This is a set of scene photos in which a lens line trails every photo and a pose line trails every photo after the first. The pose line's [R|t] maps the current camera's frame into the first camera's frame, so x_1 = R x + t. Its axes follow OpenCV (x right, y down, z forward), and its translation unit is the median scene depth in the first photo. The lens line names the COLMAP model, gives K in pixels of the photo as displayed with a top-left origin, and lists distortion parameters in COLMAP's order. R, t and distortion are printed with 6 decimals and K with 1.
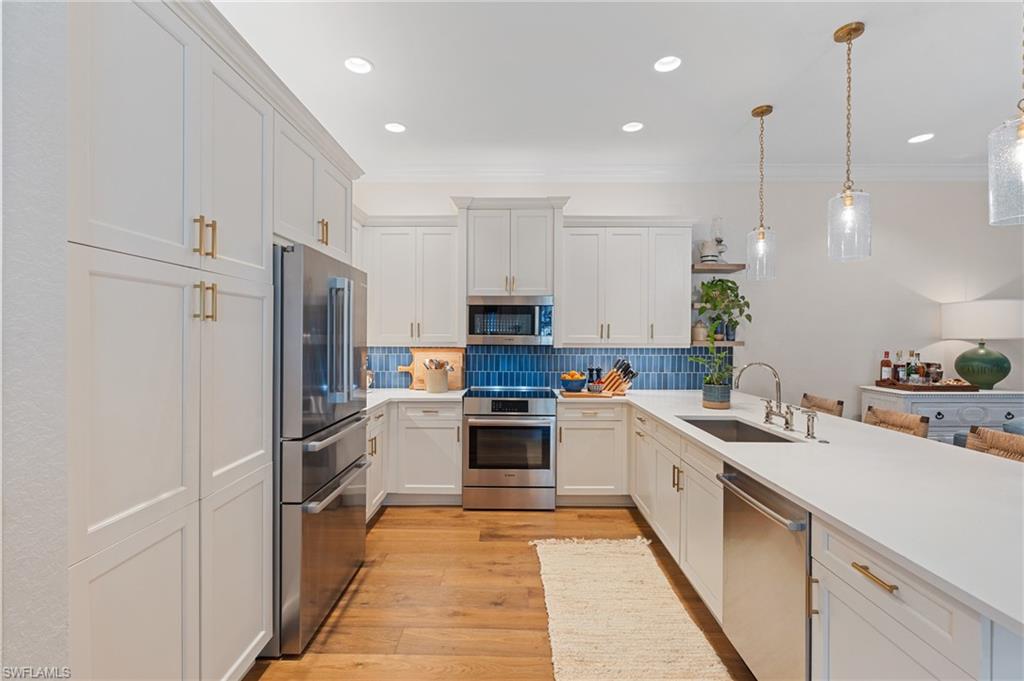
lens RADIAL K [[457.0, 0, 512.0], [0, 457.0, 340.5], [0, 0, 1]] dist [-0.001336, 0.001477]
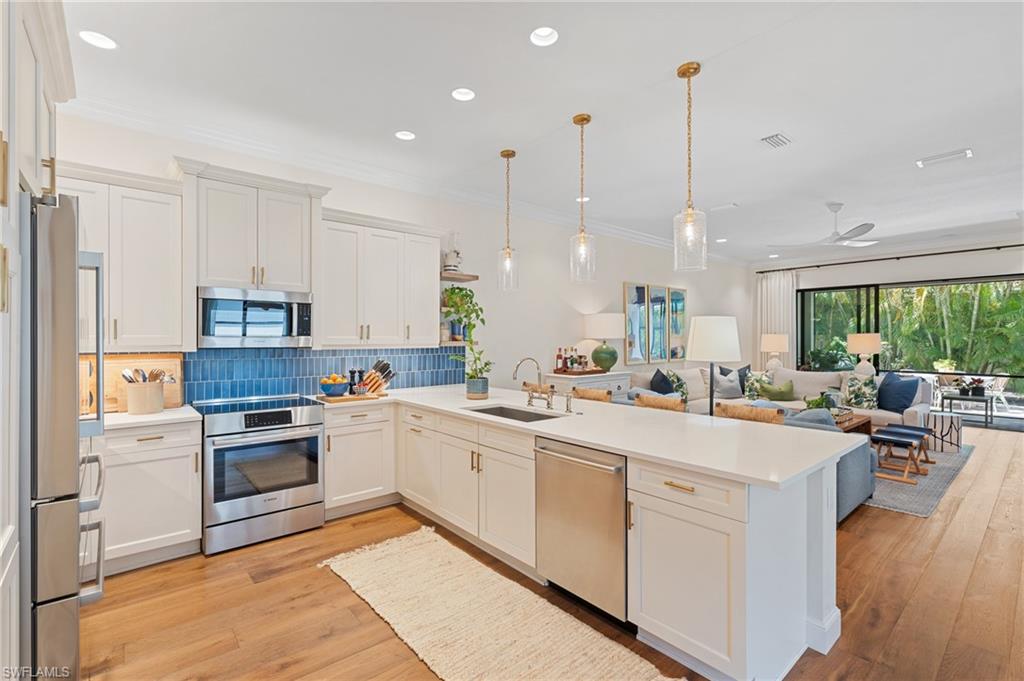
lens RADIAL K [[461.3, 0, 509.5], [0, 461.3, 340.0], [0, 0, 1]] dist [-0.000196, 0.000615]
pose [[0.758114, -0.005464, 0.652099, -0.213957], [0.007865, 0.999969, -0.000764, -0.000012], [-0.652074, 0.005708, 0.758133, 0.046811]]
